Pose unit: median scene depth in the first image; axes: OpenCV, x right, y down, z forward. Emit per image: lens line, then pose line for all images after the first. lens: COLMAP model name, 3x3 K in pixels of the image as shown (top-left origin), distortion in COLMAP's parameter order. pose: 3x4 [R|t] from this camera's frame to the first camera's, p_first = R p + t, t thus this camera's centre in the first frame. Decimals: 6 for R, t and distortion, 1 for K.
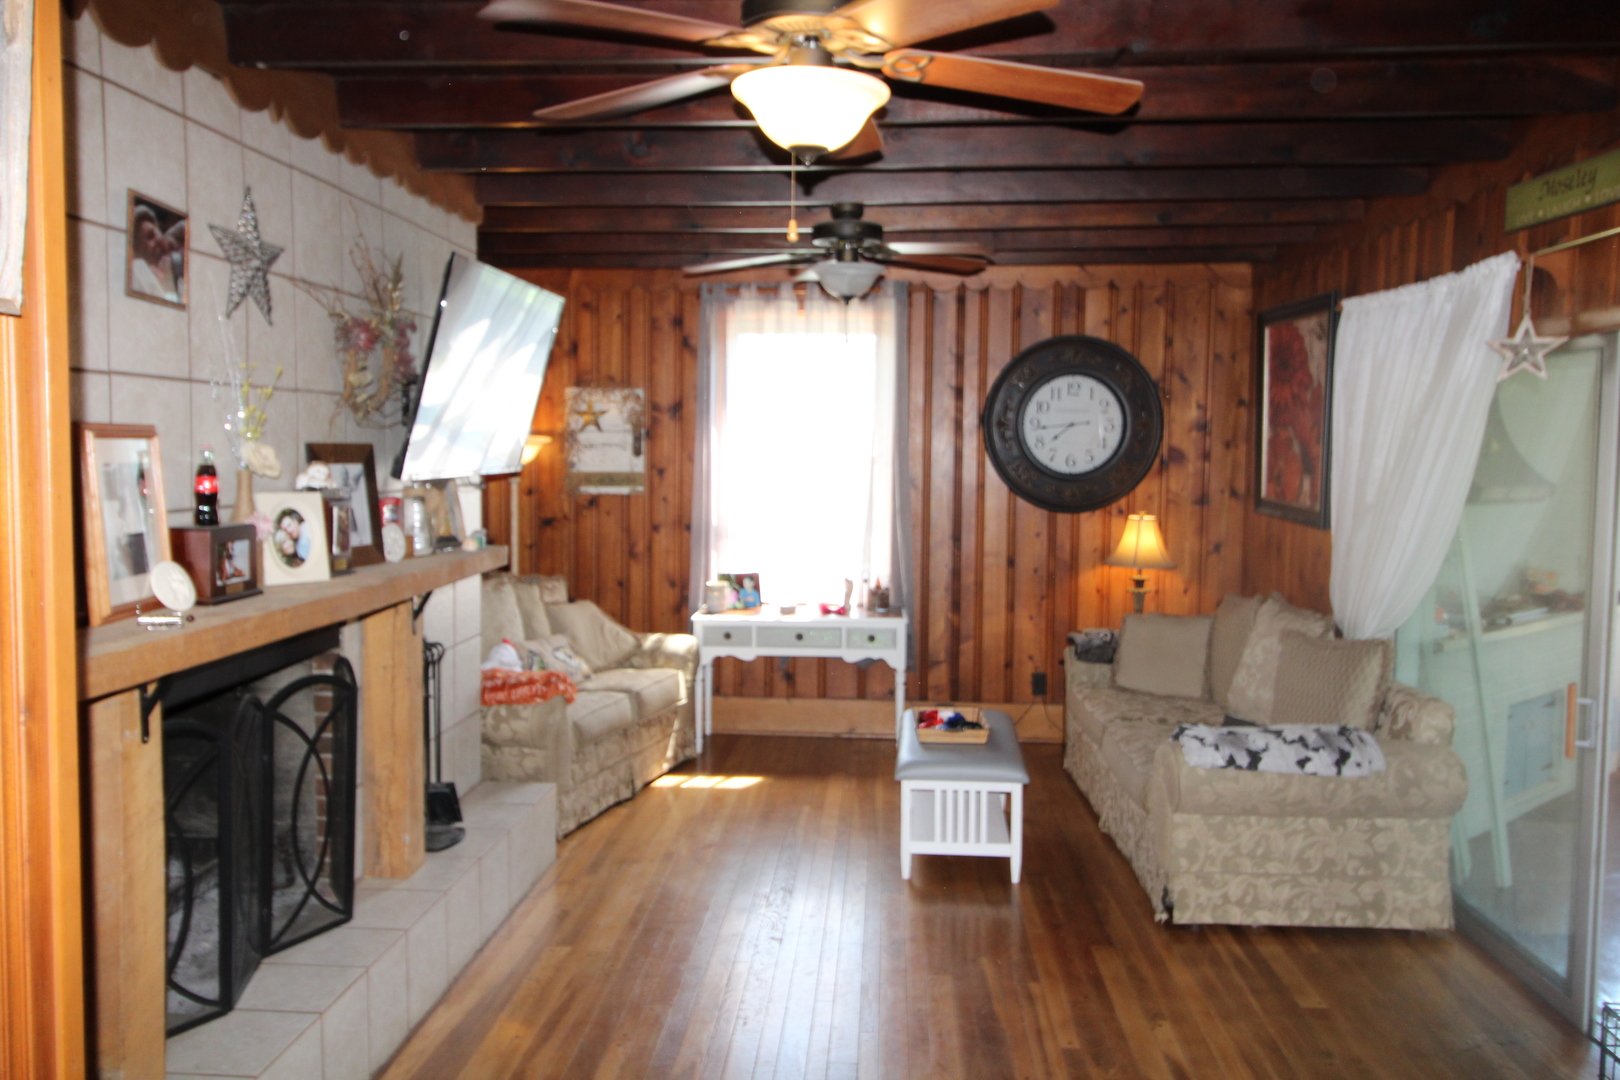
lens RADIAL K [[1267.8, 0, 810.7], [0, 1267.8, 512.7], [0, 0, 1]] dist [-0.004522, -0.001791]
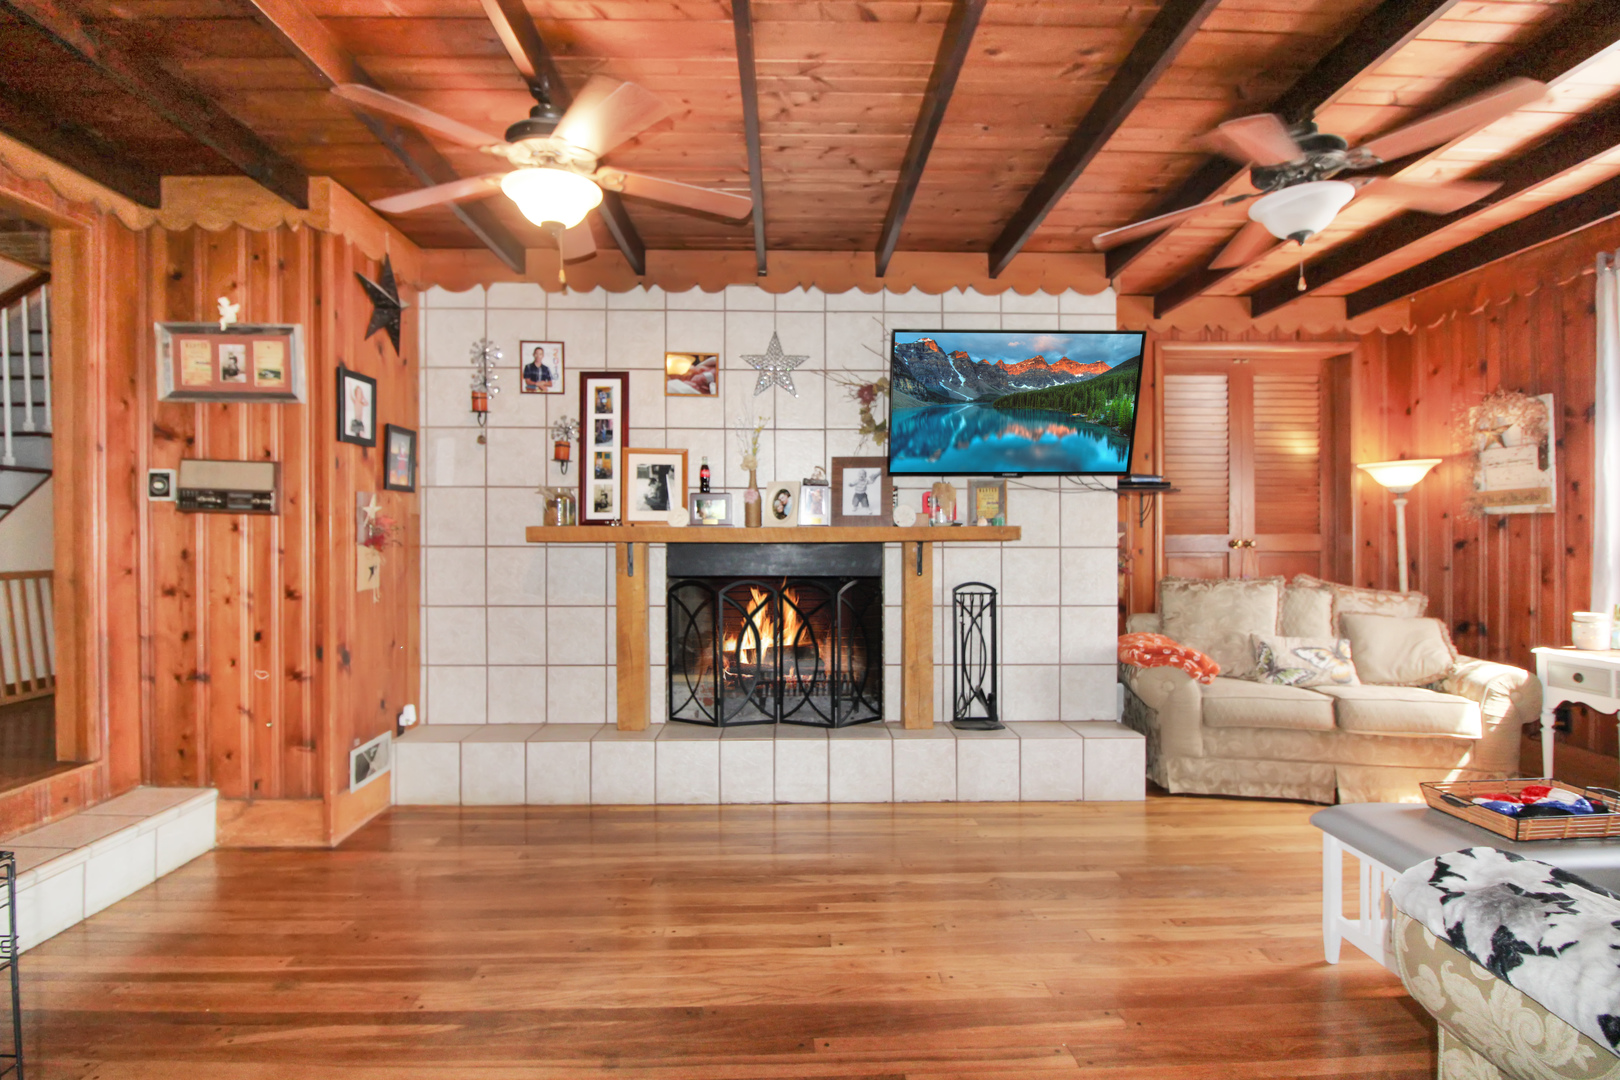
lens RADIAL K [[767.7, 0, 810.0], [0, 767.7, 540.0], [0, 0, 1]] dist [-0.000238, -0.000291]
pose [[0.094966, -0.010504, -0.995425, 0.363120], [-0.055765, 0.998318, -0.015855, 0.043688], [0.993917, 0.057015, 0.094221, 0.453495]]
